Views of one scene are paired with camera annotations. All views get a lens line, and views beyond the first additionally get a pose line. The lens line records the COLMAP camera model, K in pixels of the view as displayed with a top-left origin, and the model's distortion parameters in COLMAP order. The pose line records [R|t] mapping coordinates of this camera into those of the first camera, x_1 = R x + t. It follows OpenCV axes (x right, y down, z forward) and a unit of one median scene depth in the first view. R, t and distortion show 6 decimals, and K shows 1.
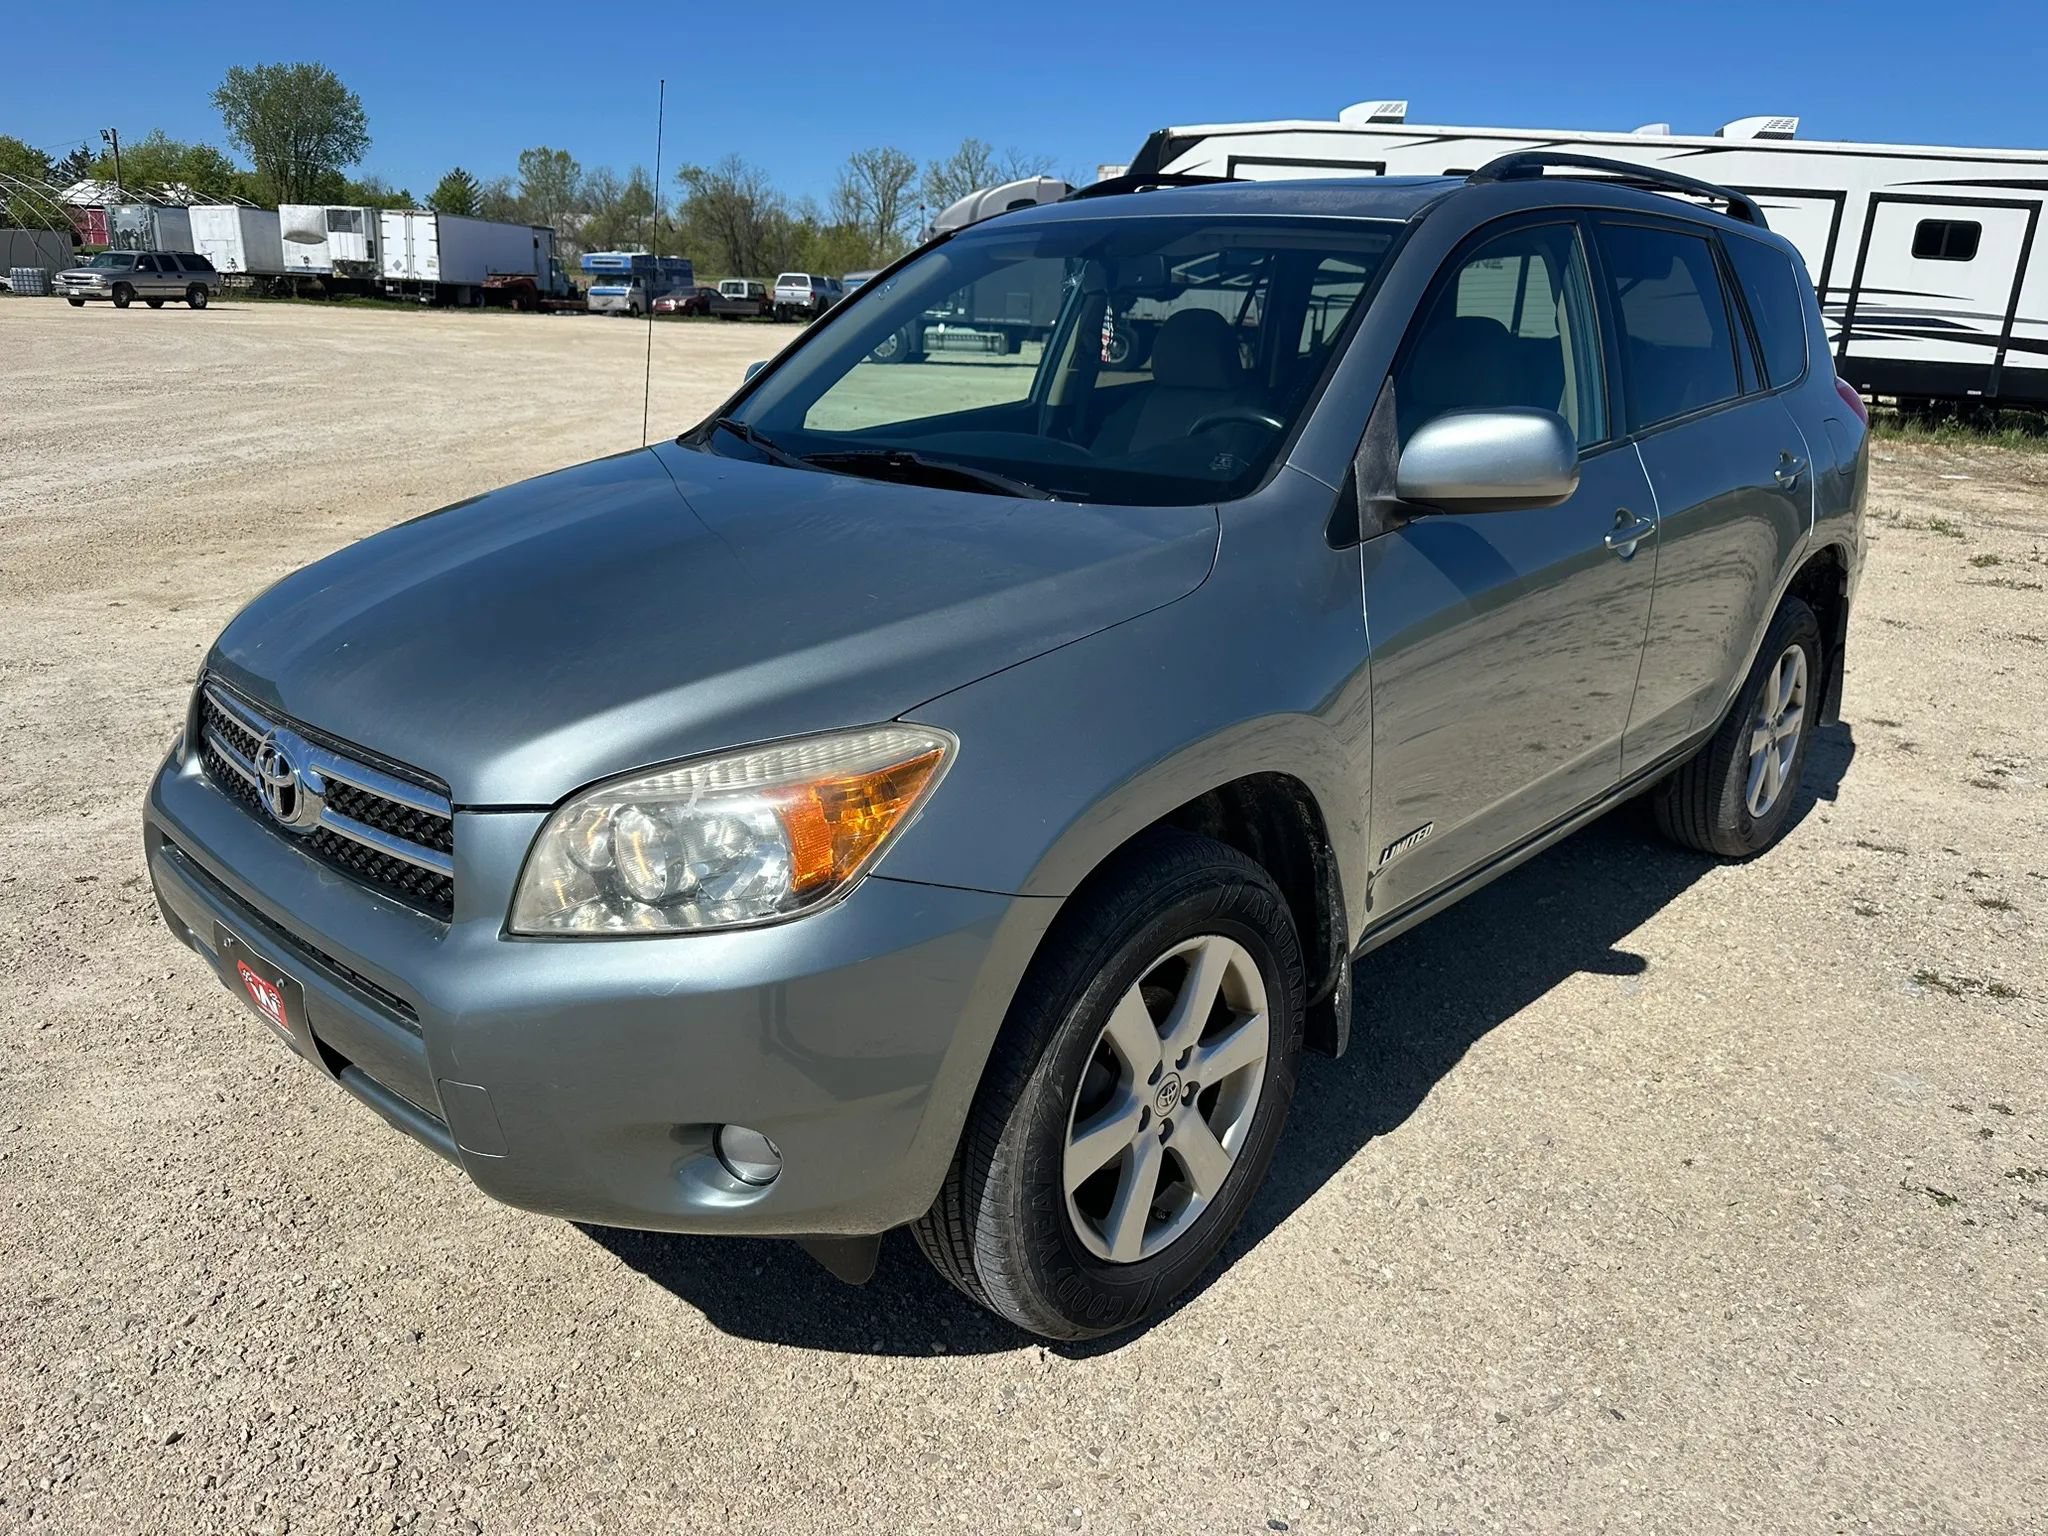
lens RADIAL K [[1479.6, 0, 1024.0], [0, 1479.6, 768.0], [0, 0, 1]] dist [0.018825, -0.031015]
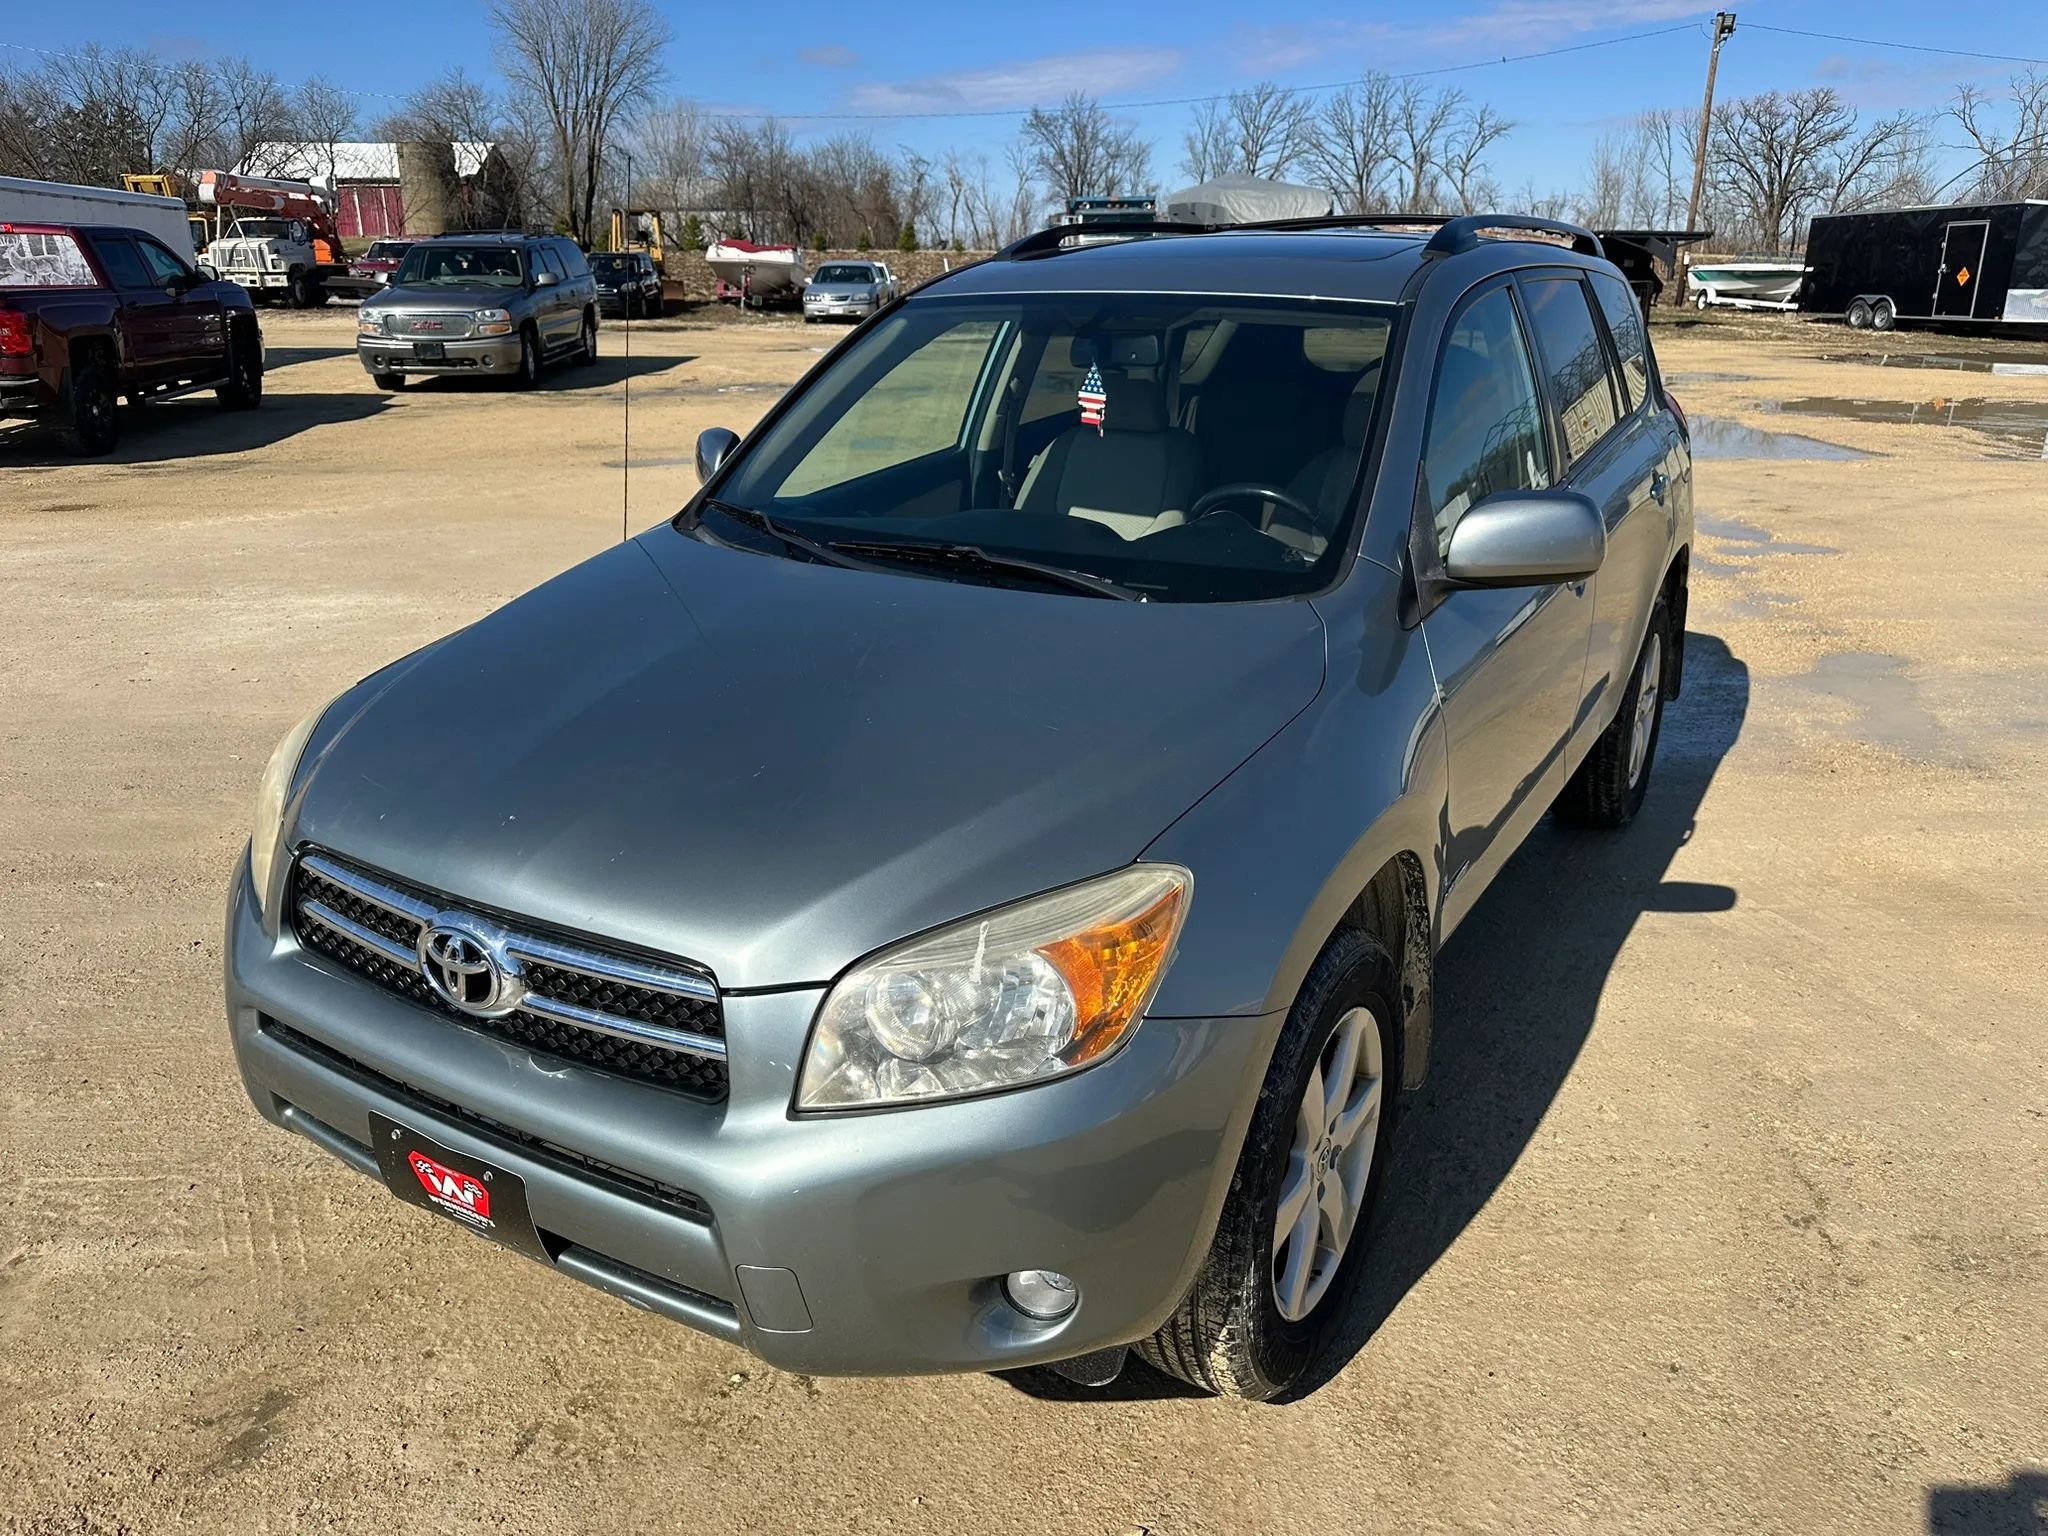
lens RADIAL K [[1479.6, 0, 1024.0], [0, 1479.6, 768.0], [0, 0, 1]] dist [0.018825, -0.031015]
pose [[0.978456, -0.074373, 0.192597, -0.312839], [0.069213, 0.997043, 0.033395, -0.119575], [-0.194511, -0.019345, 0.980710, 0.001352]]
